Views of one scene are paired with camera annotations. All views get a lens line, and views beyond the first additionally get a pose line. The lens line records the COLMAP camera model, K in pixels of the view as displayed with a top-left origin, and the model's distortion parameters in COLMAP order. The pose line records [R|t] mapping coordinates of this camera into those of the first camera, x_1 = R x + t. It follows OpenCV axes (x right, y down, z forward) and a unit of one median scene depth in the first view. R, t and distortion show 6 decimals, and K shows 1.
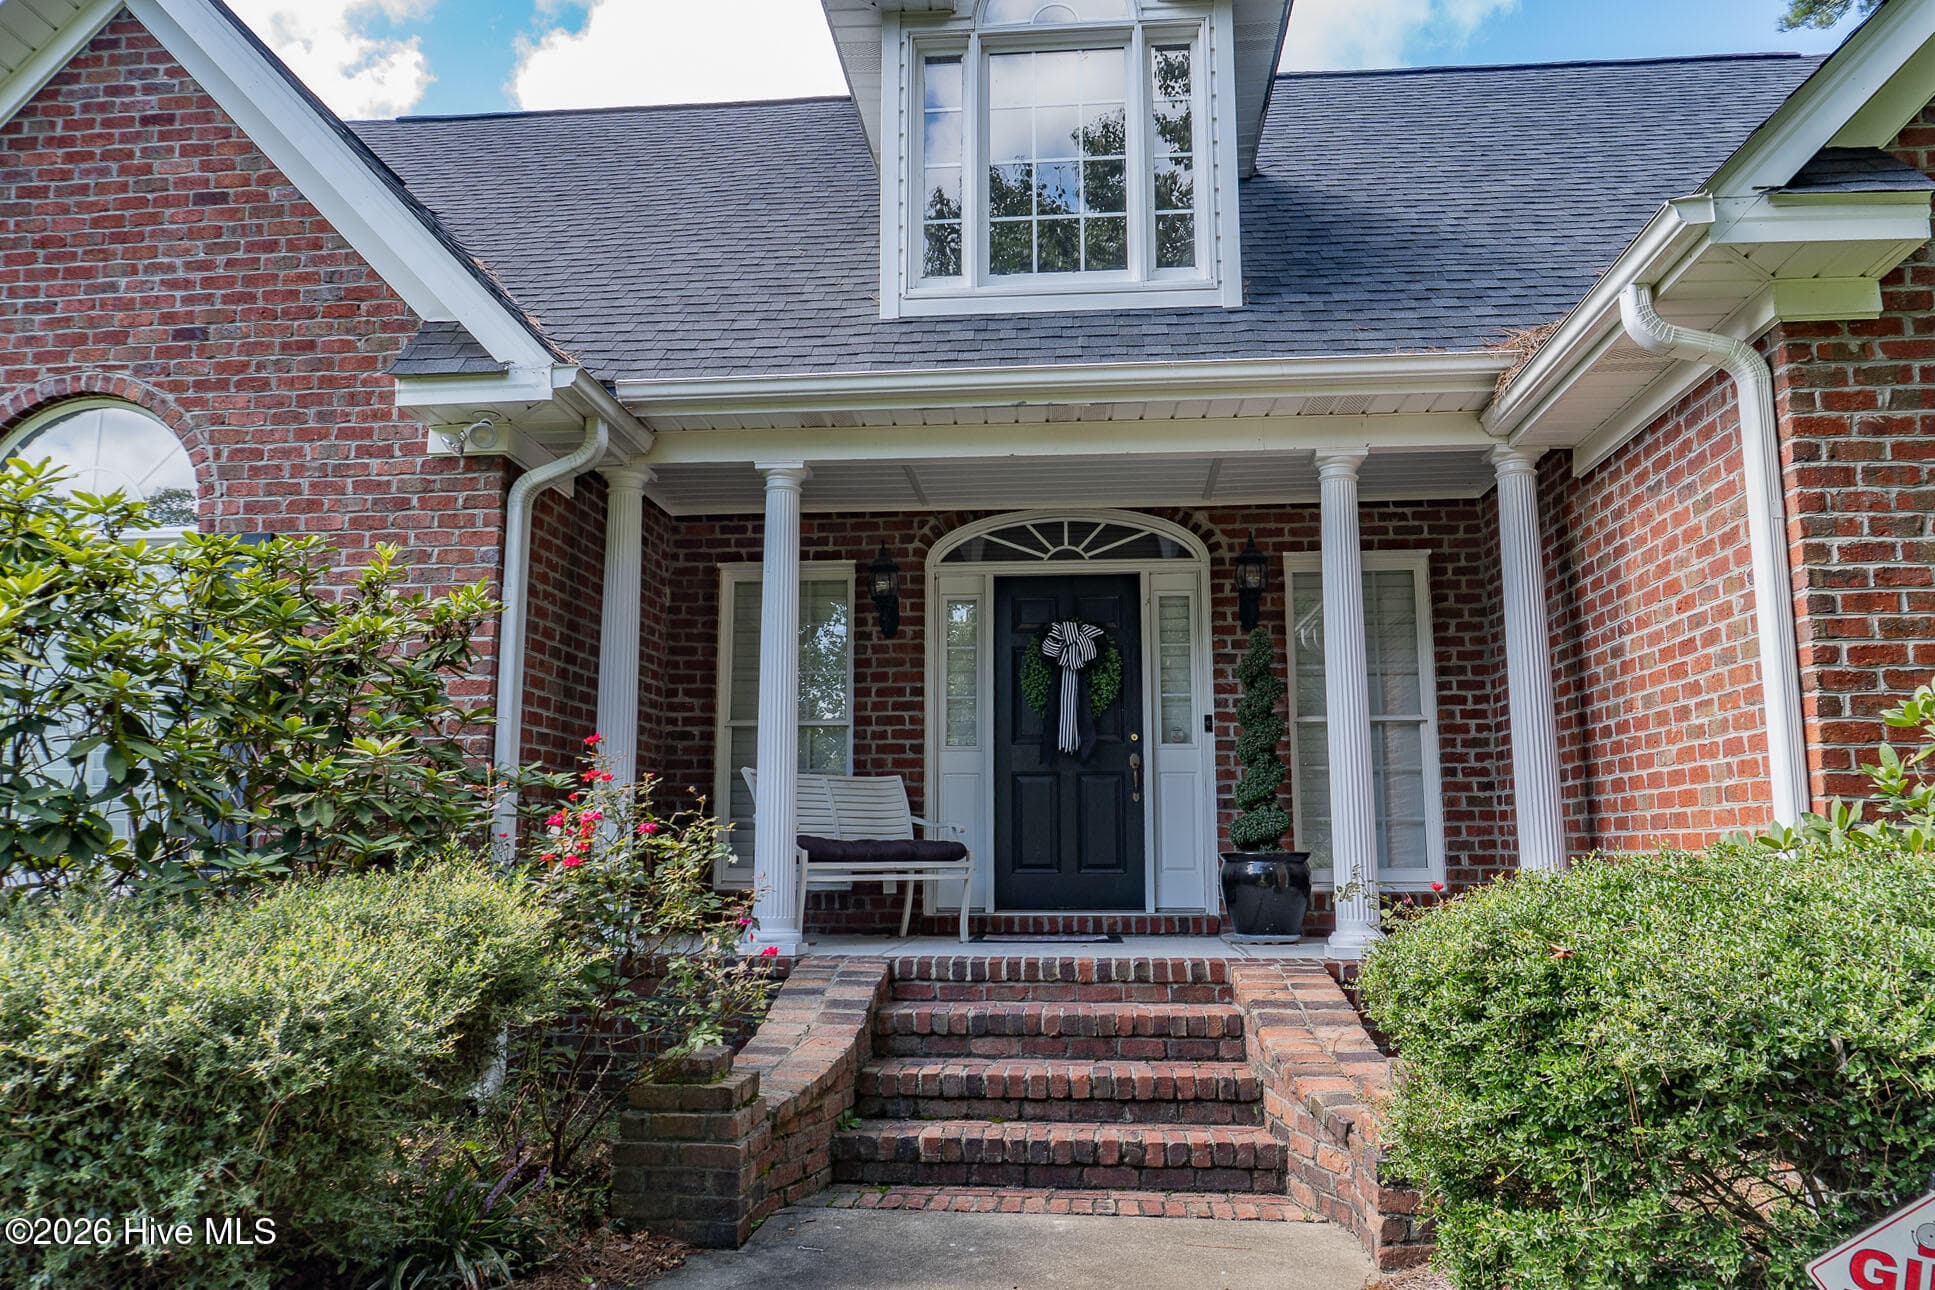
lens RADIAL K [[1386.0, 0, 970.6], [0, 1386.0, 634.3], [0, 0, 1]] dist [-0.008302, -0.002004]
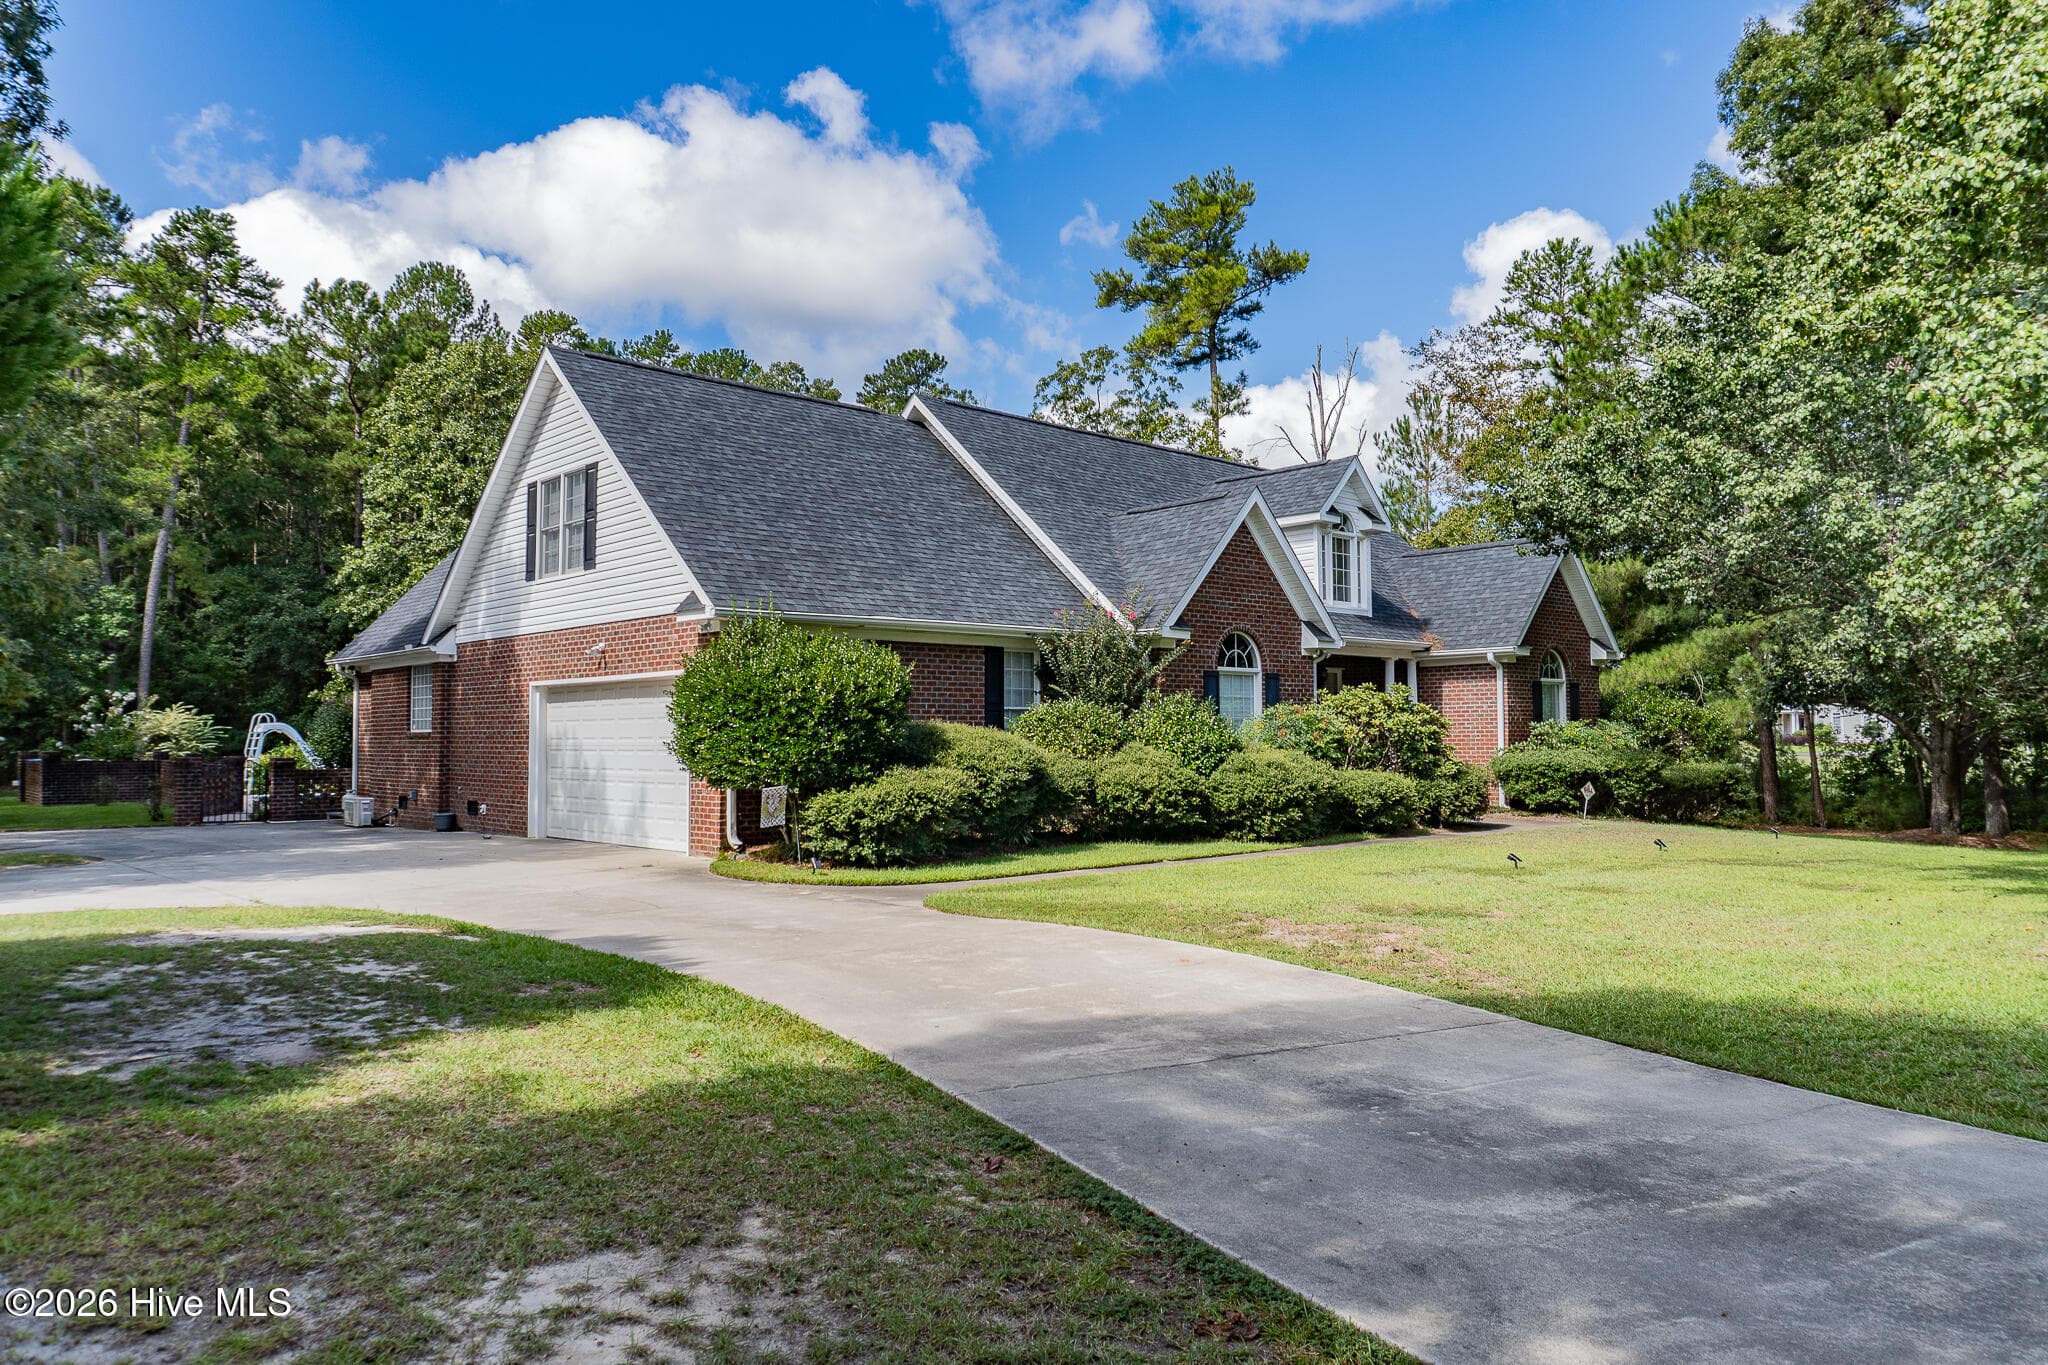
lens RADIAL K [[1360.2, 0, 1034.0], [0, 1360.2, 683.9], [0, 0, 1]] dist [-0.017892, -0.002097]
pose [[0.668893, 0.030866, 0.742718, -3.451099], [-0.102656, 0.993400, 0.051168, -0.156001], [-0.736236, -0.110471, 0.667647, -0.938349]]
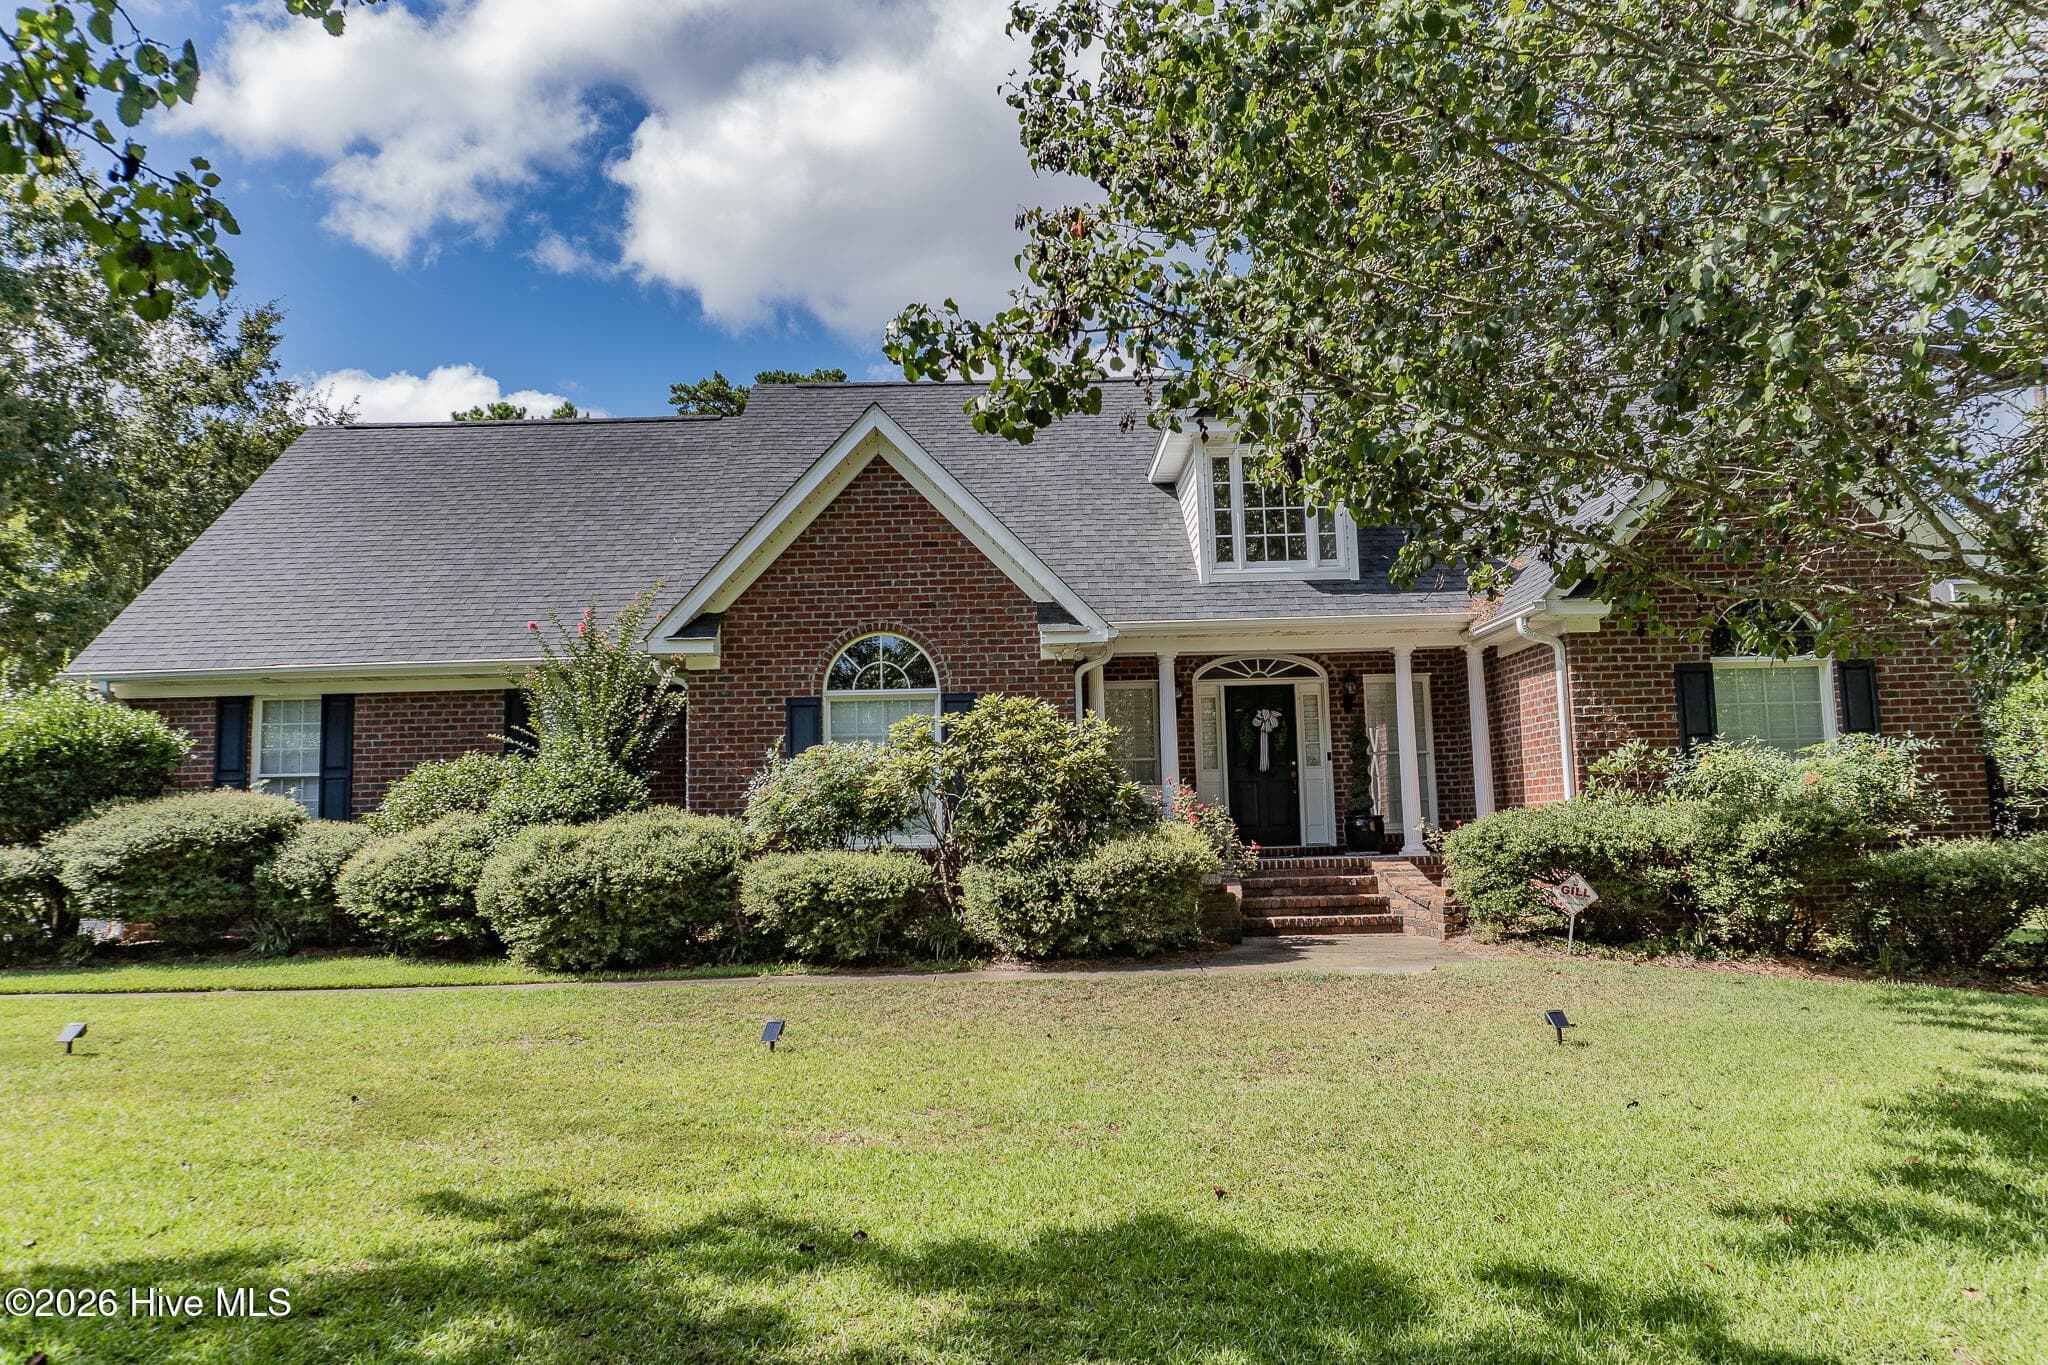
lens RADIAL K [[1360.2, 0, 1034.0], [0, 1360.2, 683.9], [0, 0, 1]] dist [-0.017892, -0.002097]
pose [[0.995119, -0.016266, 0.097331, -0.584893], [0.011925, 0.998915, 0.045025, -0.178061], [-0.097958, -0.043645, 0.994233, -1.241996]]
